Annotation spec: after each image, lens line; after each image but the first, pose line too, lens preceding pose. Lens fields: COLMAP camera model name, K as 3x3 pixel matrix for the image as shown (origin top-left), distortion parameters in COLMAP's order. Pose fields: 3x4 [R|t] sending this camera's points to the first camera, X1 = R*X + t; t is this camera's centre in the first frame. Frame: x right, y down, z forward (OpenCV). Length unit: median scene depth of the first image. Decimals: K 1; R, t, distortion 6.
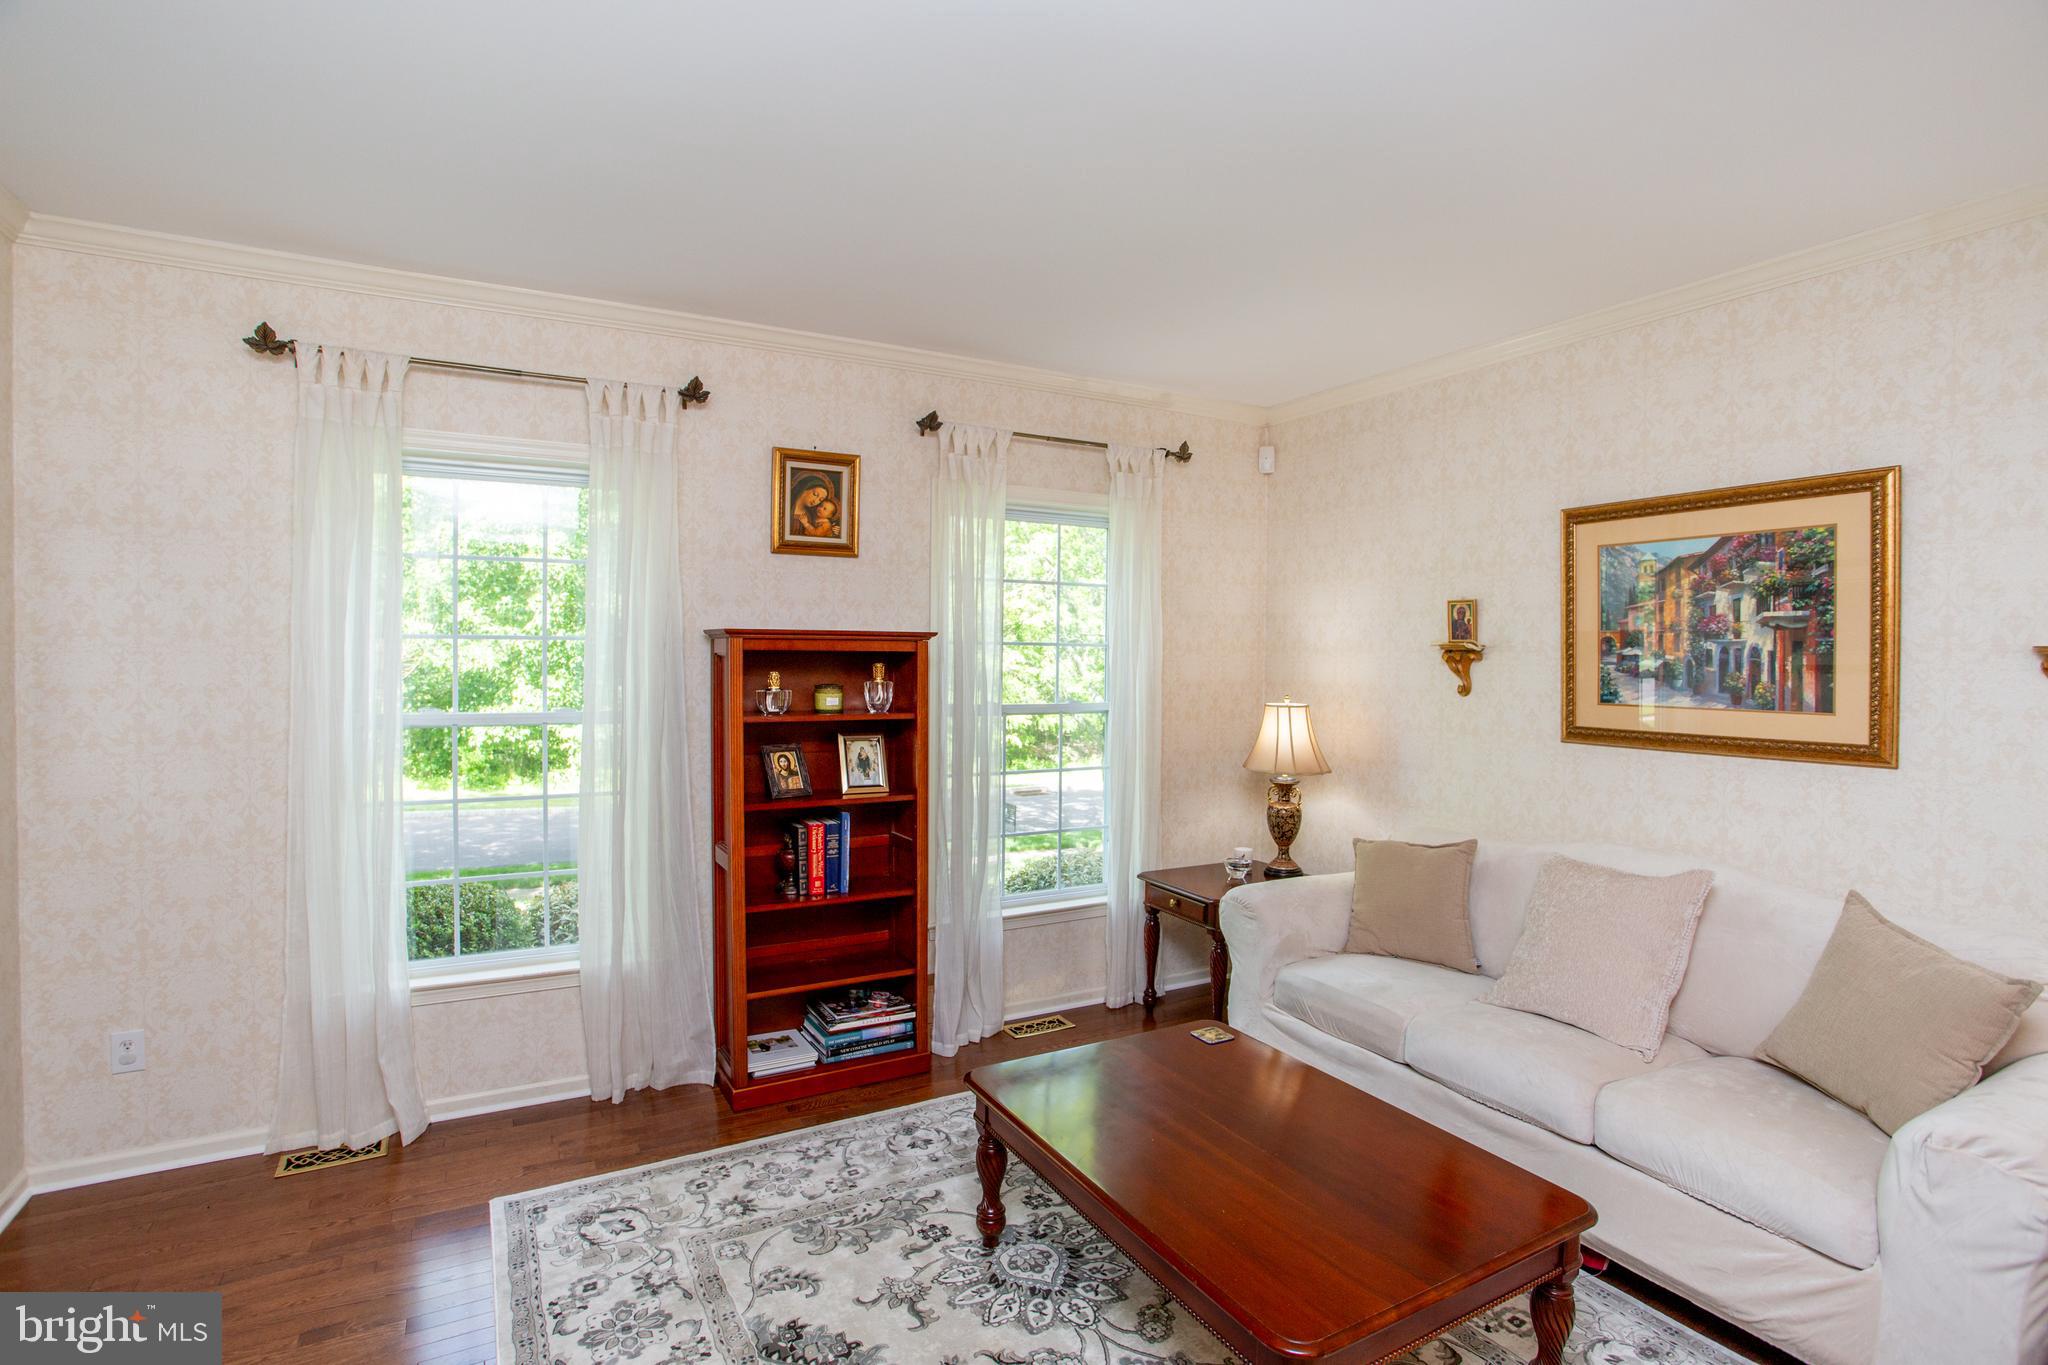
lens RADIAL K [[990.8, 0, 1015.4], [0, 990.8, 674.4], [0, 0, 1]] dist [-0.079687, 0.033370]
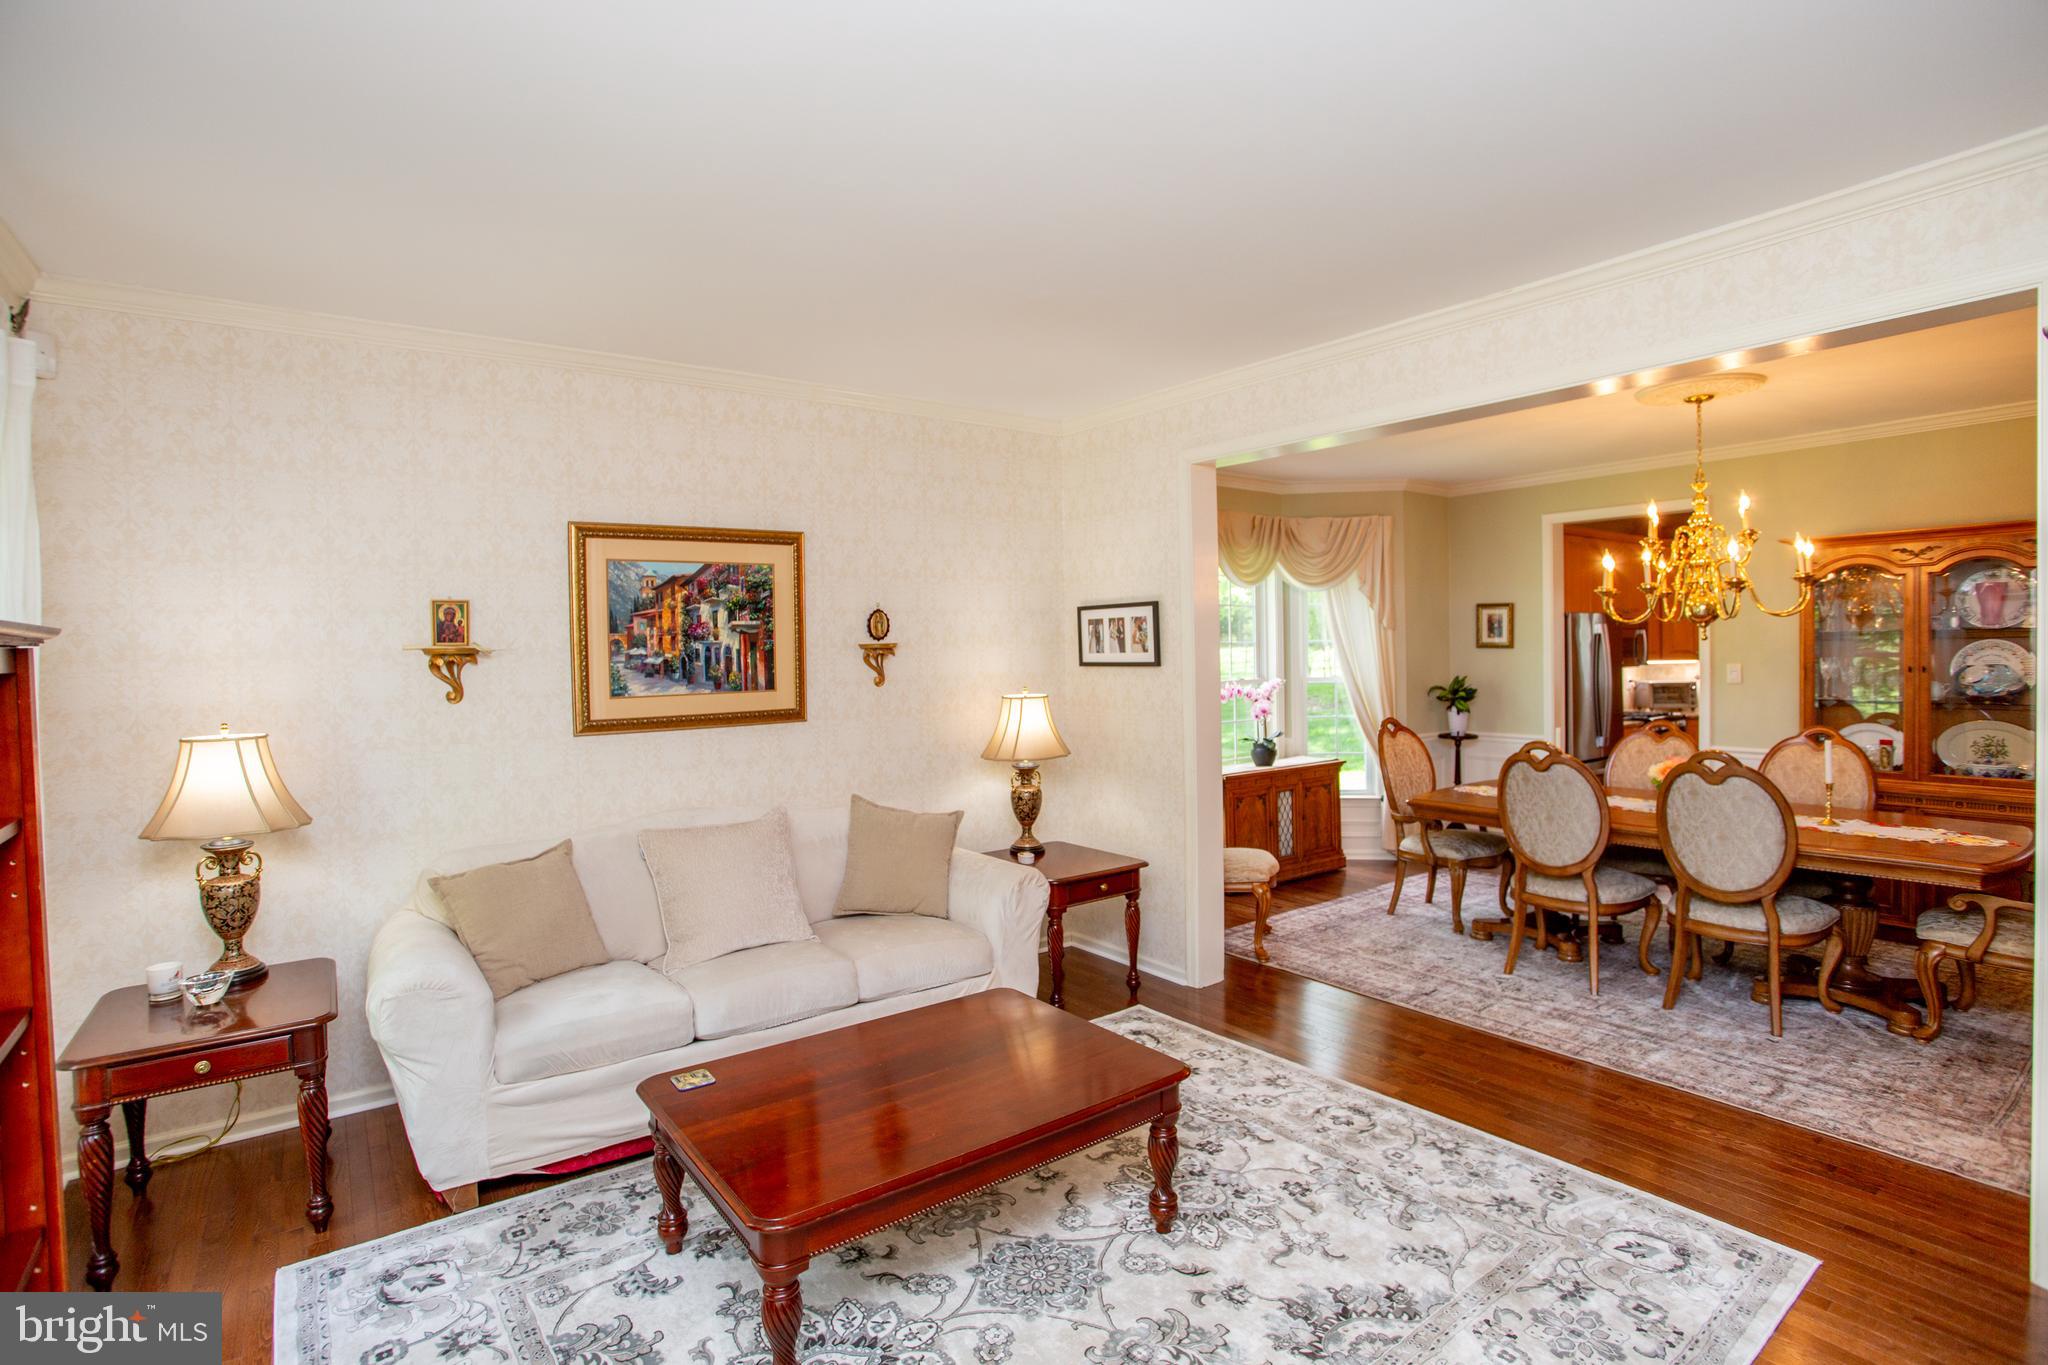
lens RADIAL K [[990.8, 0, 1015.4], [0, 990.8, 674.4], [0, 0, 1]] dist [-0.079687, 0.033370]
pose [[-0.131659, -0.032626, 0.990758, -0.595146], [0.037582, 0.998575, 0.037877, -0.022987], [-0.990582, 0.042221, -0.130245, 0.671631]]
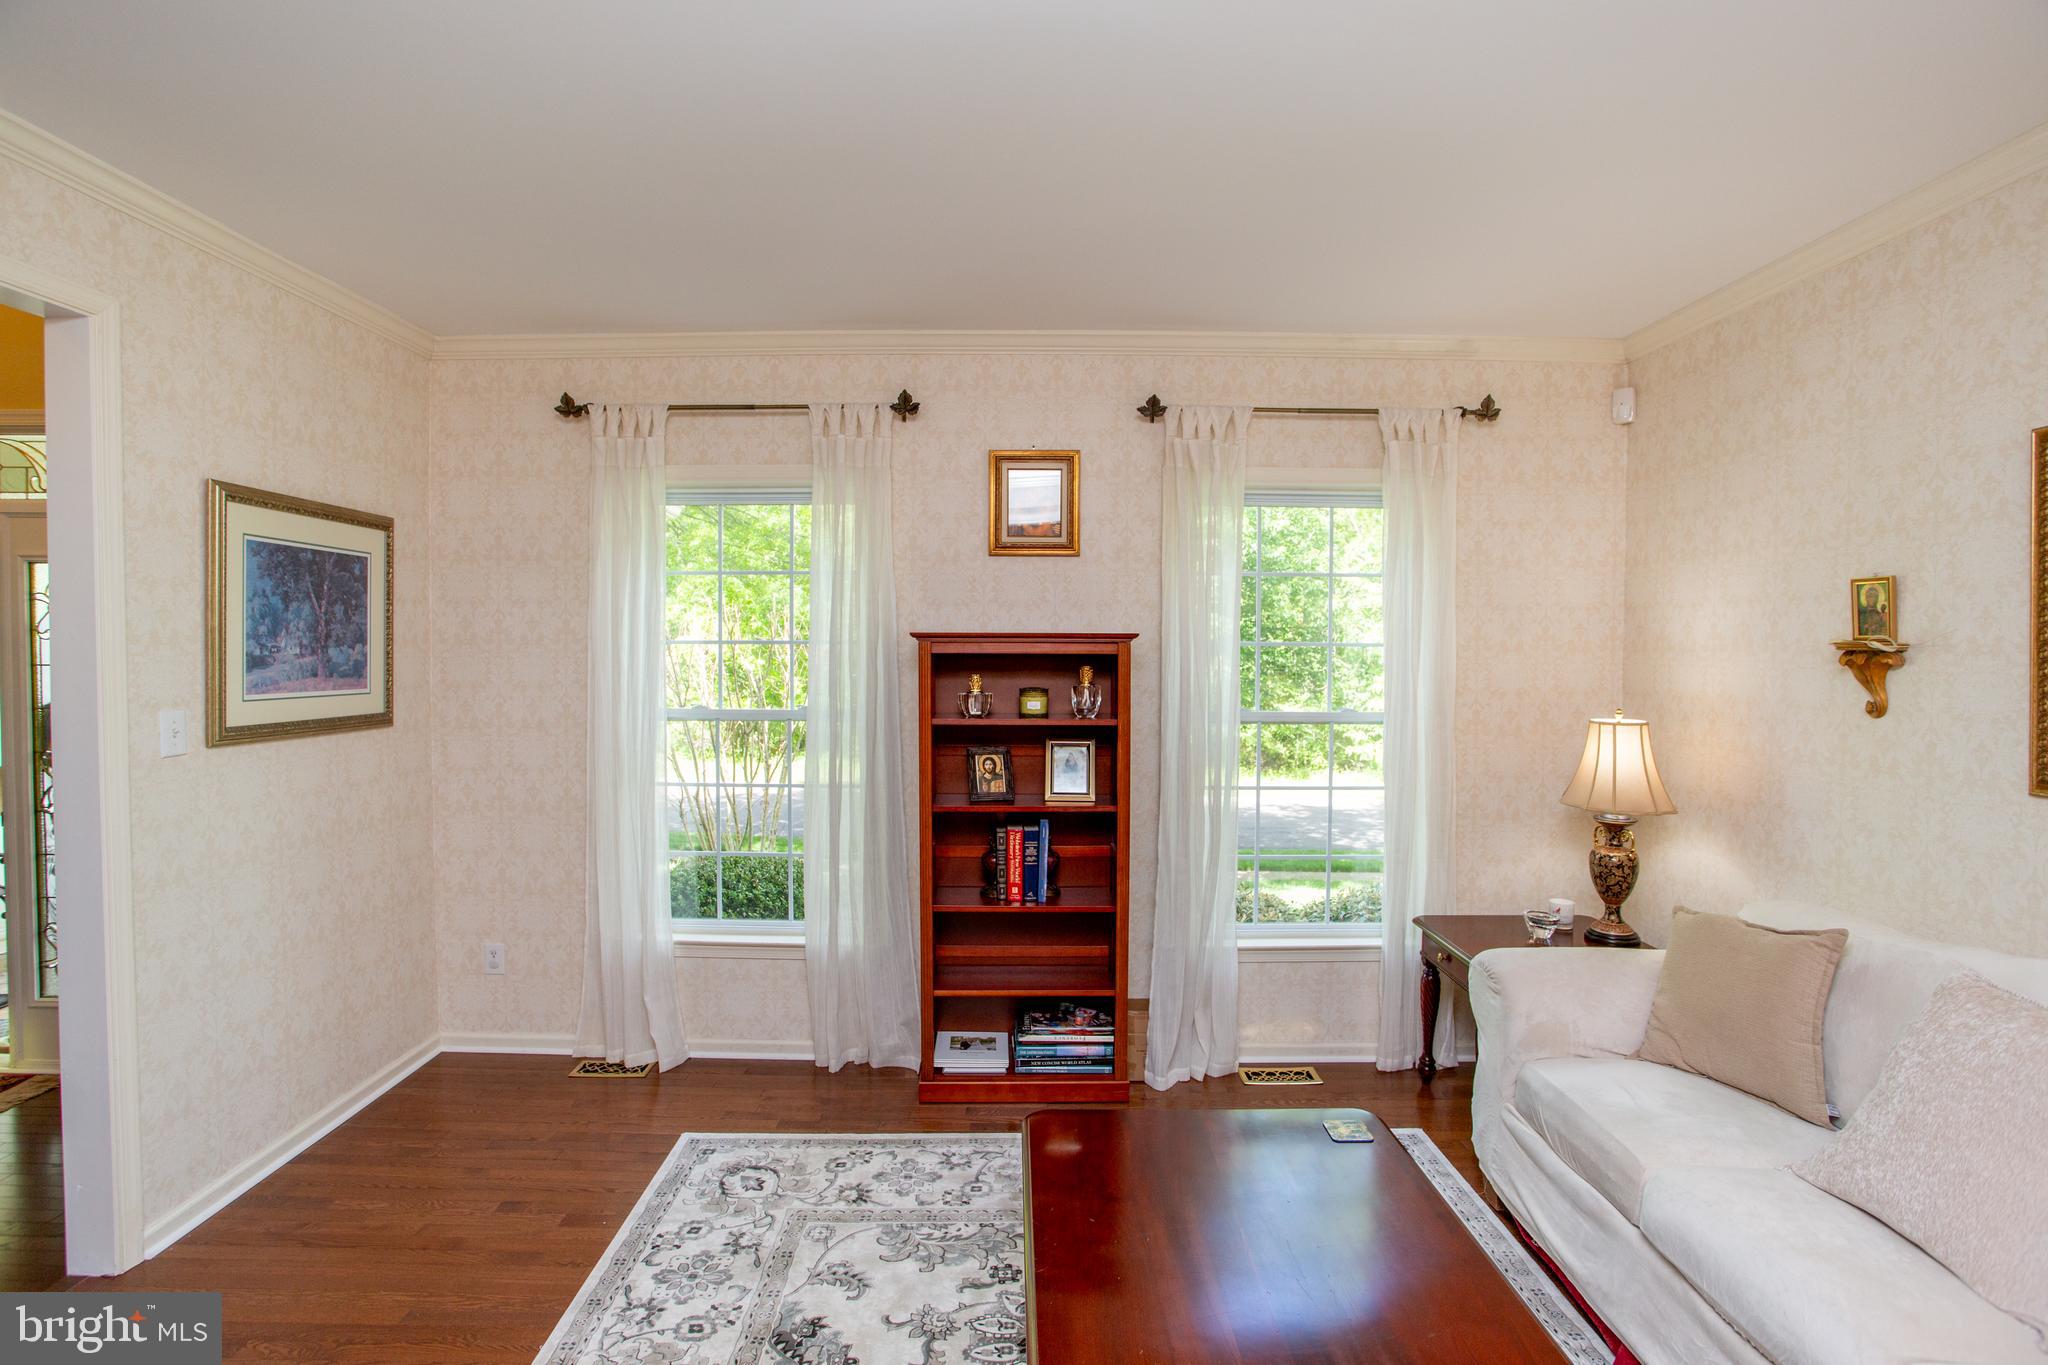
lens RADIAL K [[990.8, 0, 1015.4], [0, 990.8, 674.4], [0, 0, 1]] dist [-0.079687, 0.033370]
pose [[0.875666, 0.008810, -0.482837, 0.286850], [-0.006406, 0.999958, 0.006629, -0.010264], [0.482874, -0.002712, 0.875685, 0.139527]]
